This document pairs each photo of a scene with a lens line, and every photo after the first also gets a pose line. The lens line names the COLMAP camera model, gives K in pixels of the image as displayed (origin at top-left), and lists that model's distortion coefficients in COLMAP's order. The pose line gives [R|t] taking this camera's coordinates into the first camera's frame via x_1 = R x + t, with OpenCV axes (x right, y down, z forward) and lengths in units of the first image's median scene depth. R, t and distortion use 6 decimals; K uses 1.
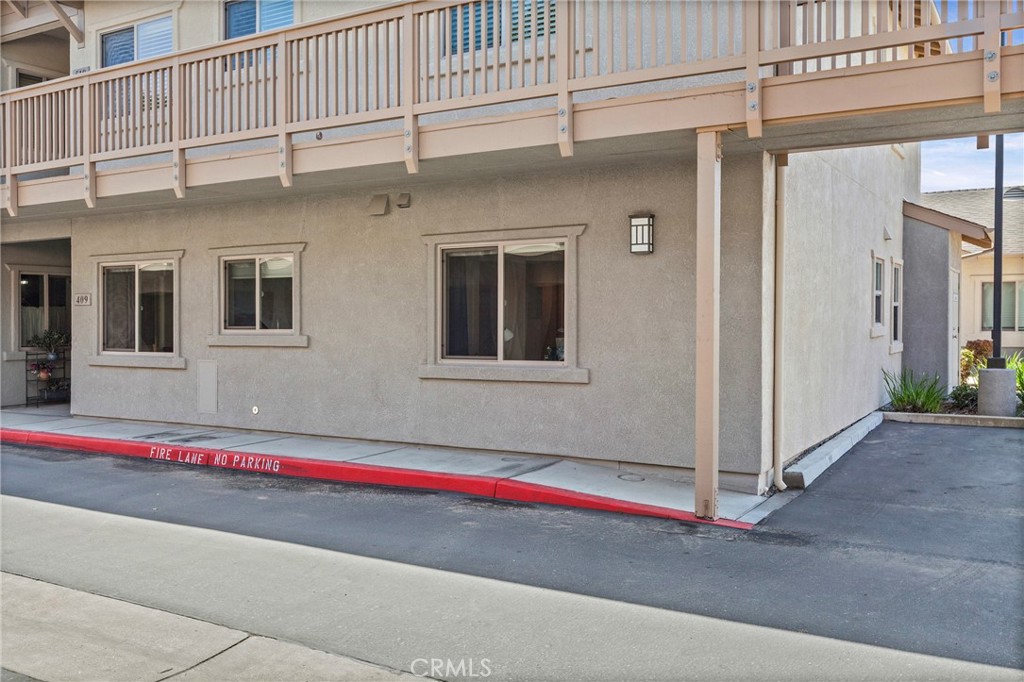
lens RADIAL K [[901.5, 0, 515.0], [0, 901.5, 333.6], [0, 0, 1]] dist [-0.001248, 0.004363]
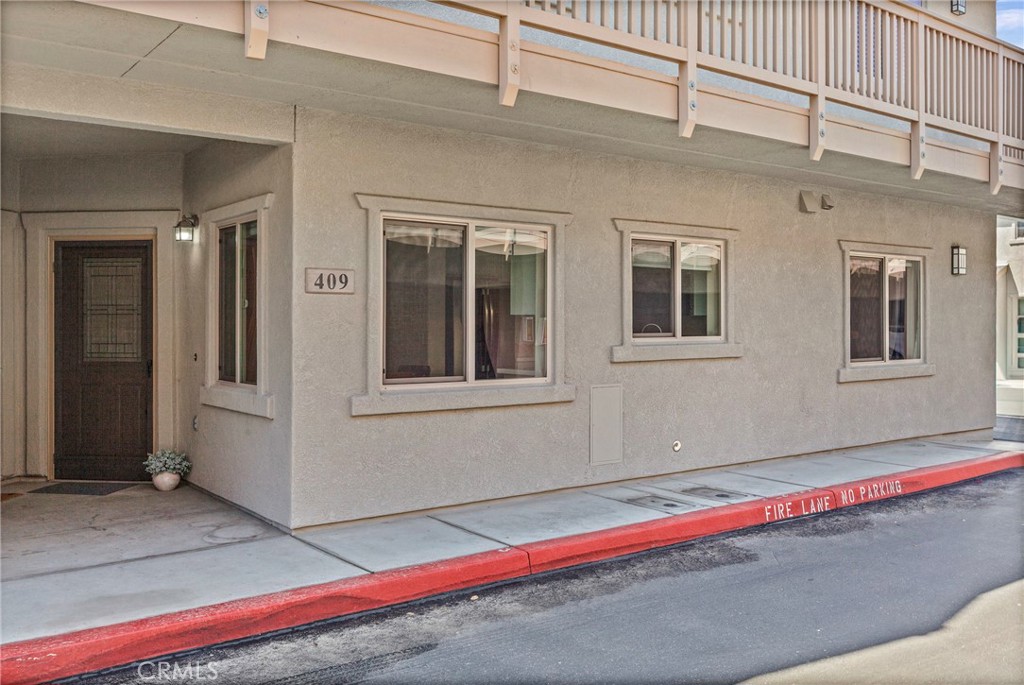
lens RADIAL K [[901.5, 0, 515.5], [0, 901.5, 341.0], [0, 0, 1]] dist [-0.001248, 0.004363]
pose [[0.374435, -0.012187, 0.927173, -1.084065], [0.018354, 0.999815, 0.005729, -0.008741], [-0.927071, 0.014872, 0.374590, 0.890818]]
